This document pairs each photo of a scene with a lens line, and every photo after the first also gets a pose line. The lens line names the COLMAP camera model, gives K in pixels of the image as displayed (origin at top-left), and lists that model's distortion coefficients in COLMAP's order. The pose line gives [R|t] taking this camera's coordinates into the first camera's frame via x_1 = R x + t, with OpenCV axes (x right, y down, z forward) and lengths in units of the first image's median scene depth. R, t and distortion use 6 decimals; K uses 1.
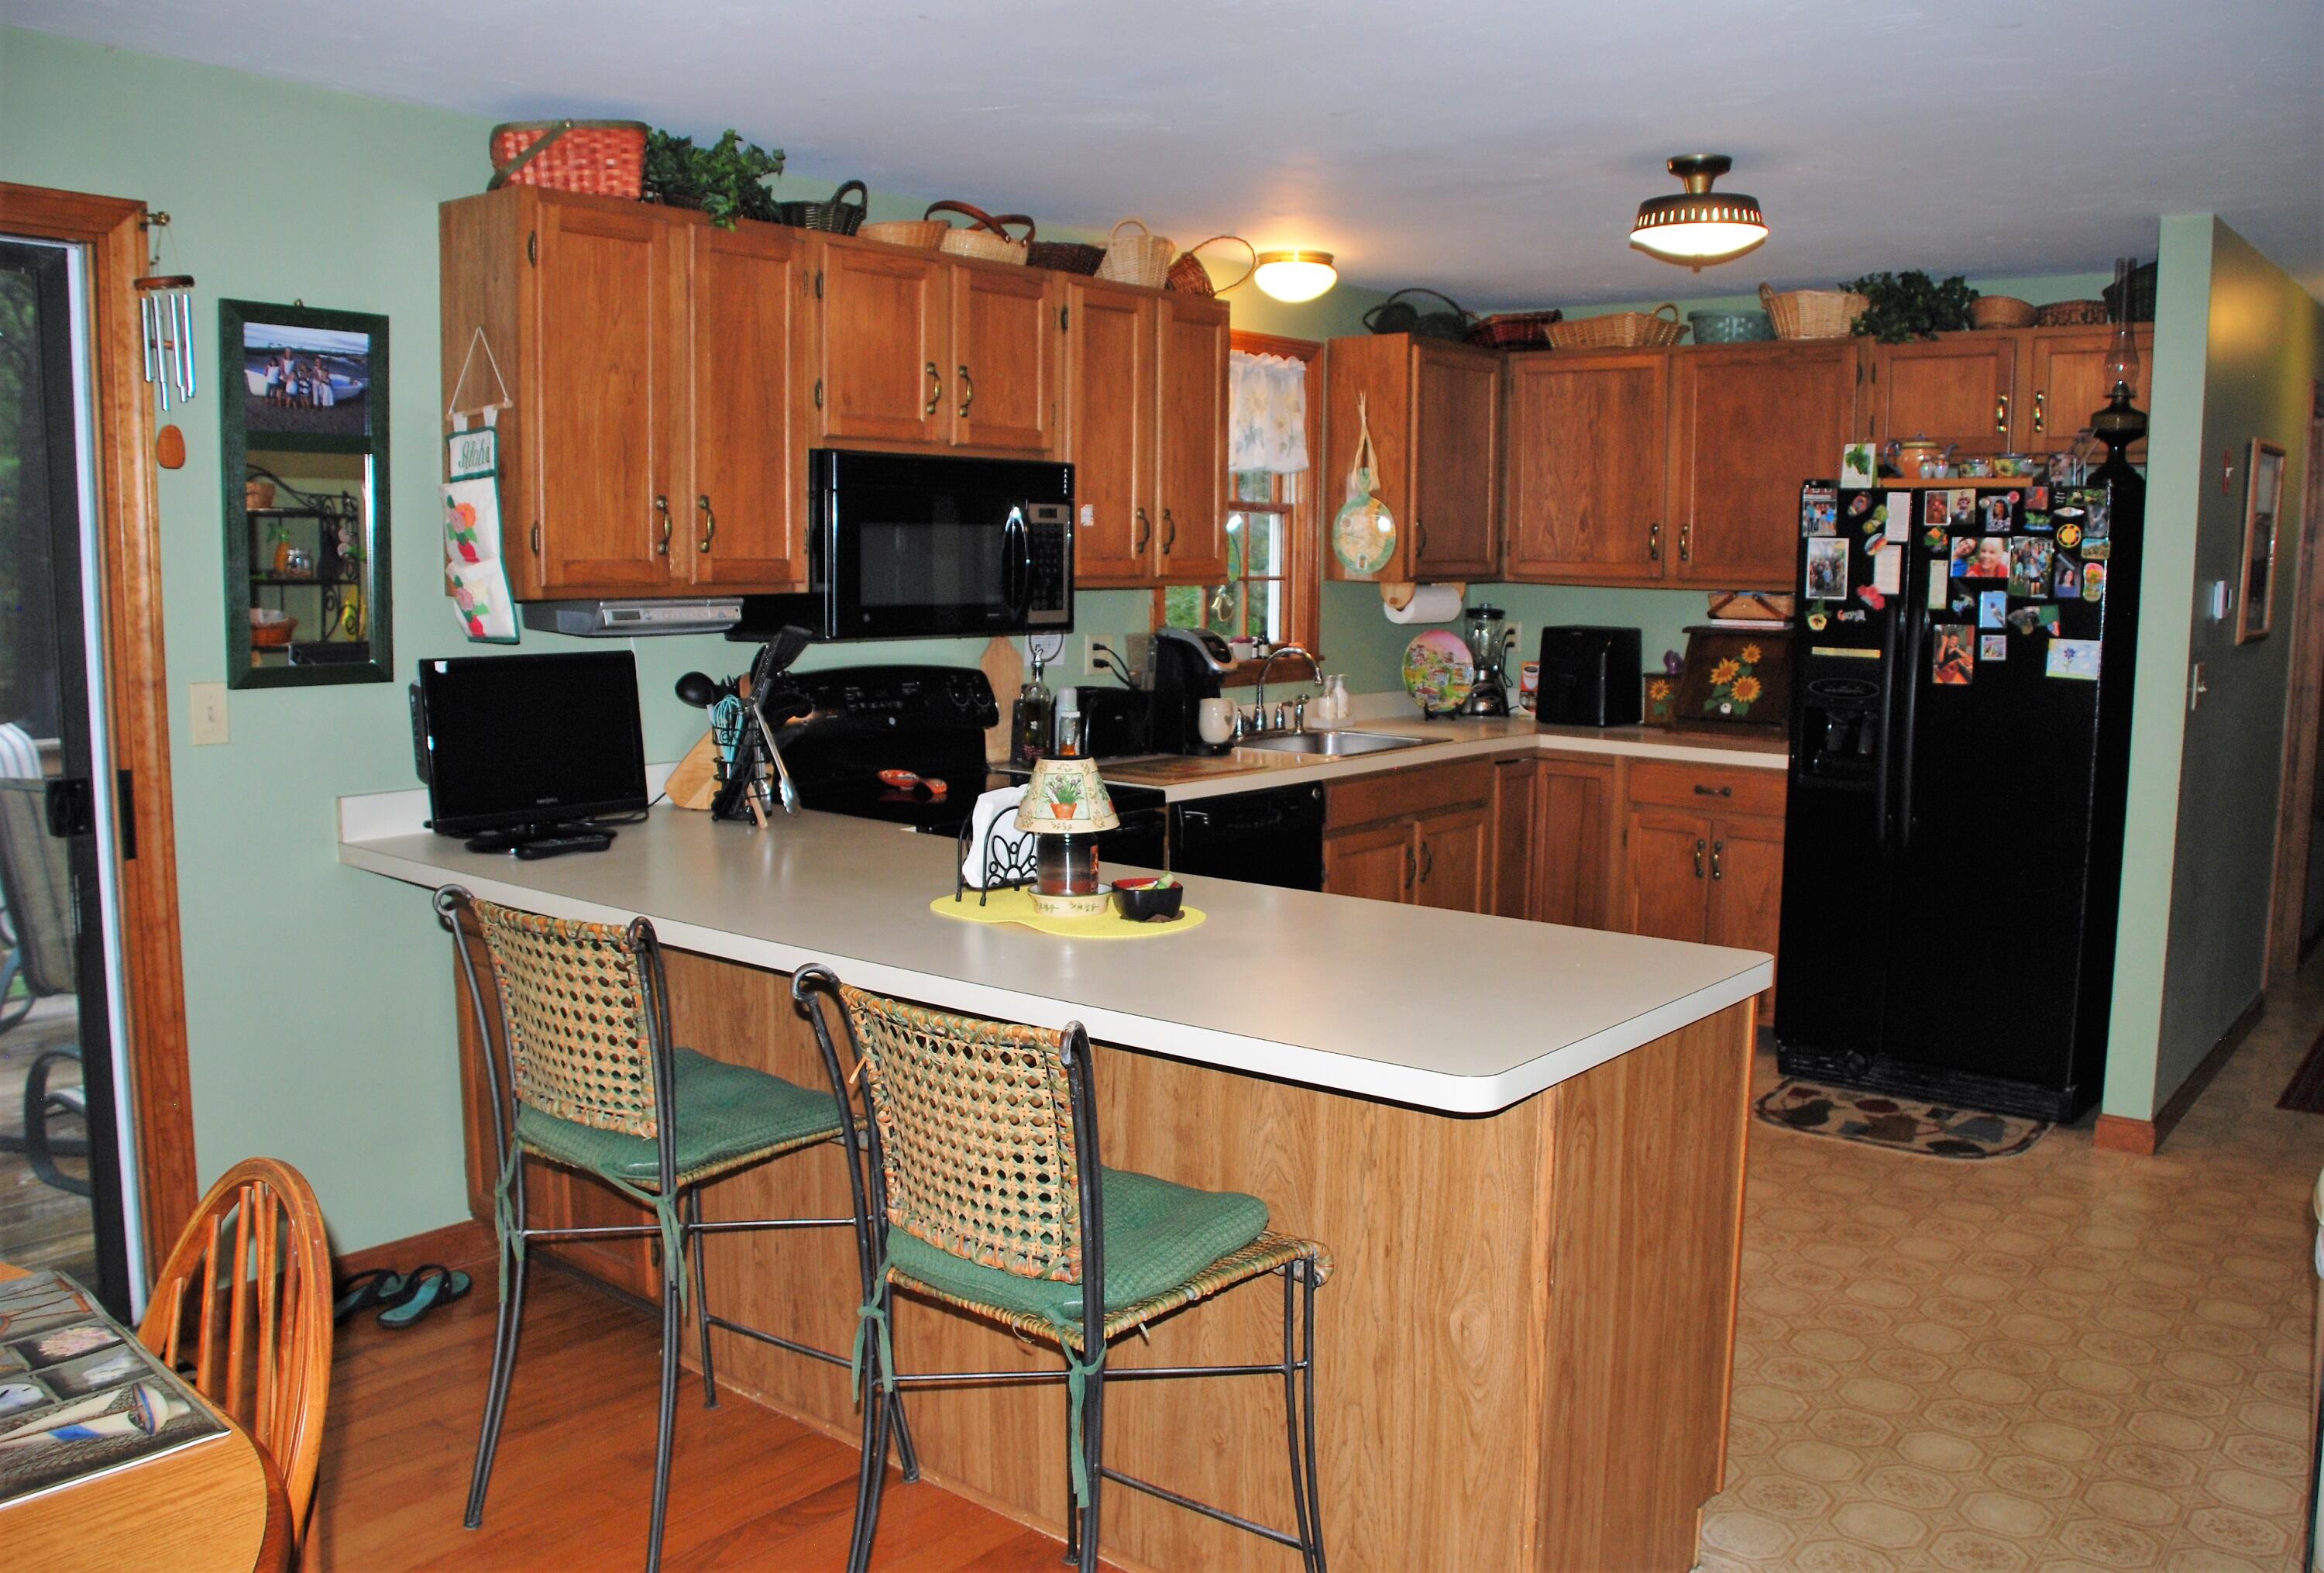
lens RADIAL K [[1870.9, 0, 1190.2], [0, 1870.9, 811.4], [0, 0, 1]] dist [-0.160345, 0.110993]
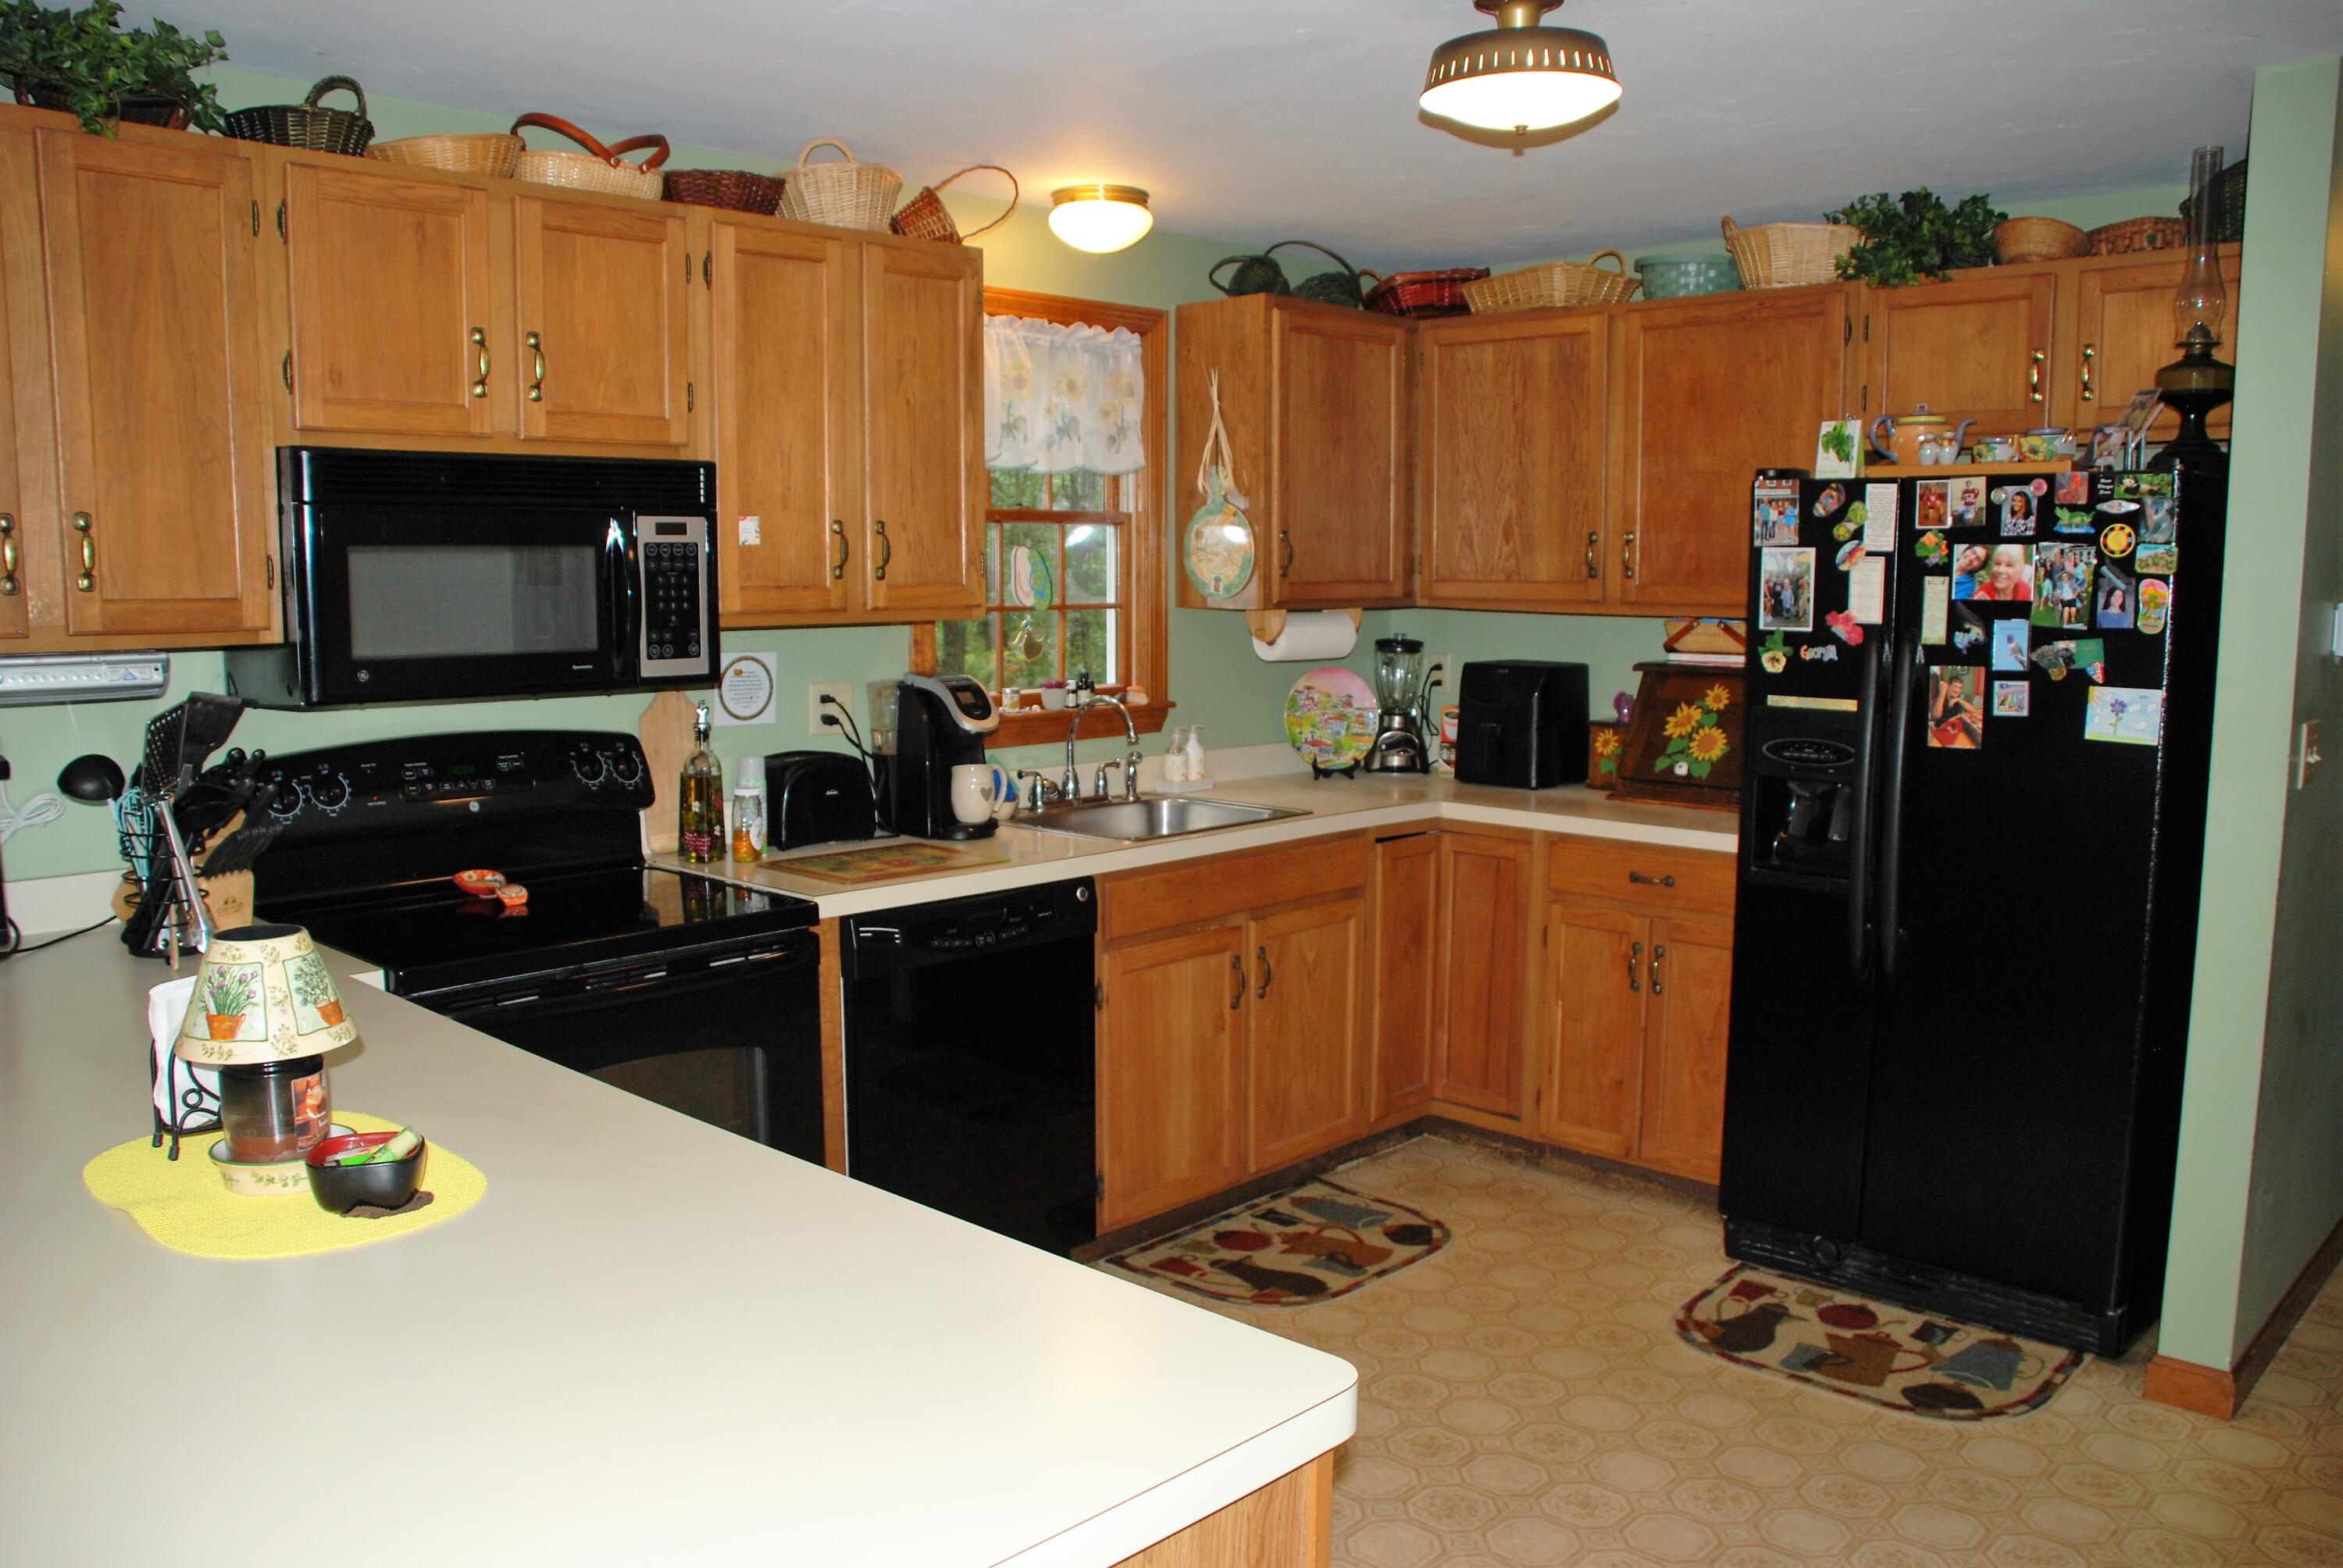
lens RADIAL K [[1820.3, 0, 1164.5], [0, 1820.3, 832.6], [0, 0, 1]] dist [-0.157983, 0.111872]
pose [[0.996401, 0.003687, -0.084681, 0.165871], [-0.003159, 0.999975, 0.006362, -0.039760], [0.084702, -0.006071, 0.996388, 0.274604]]
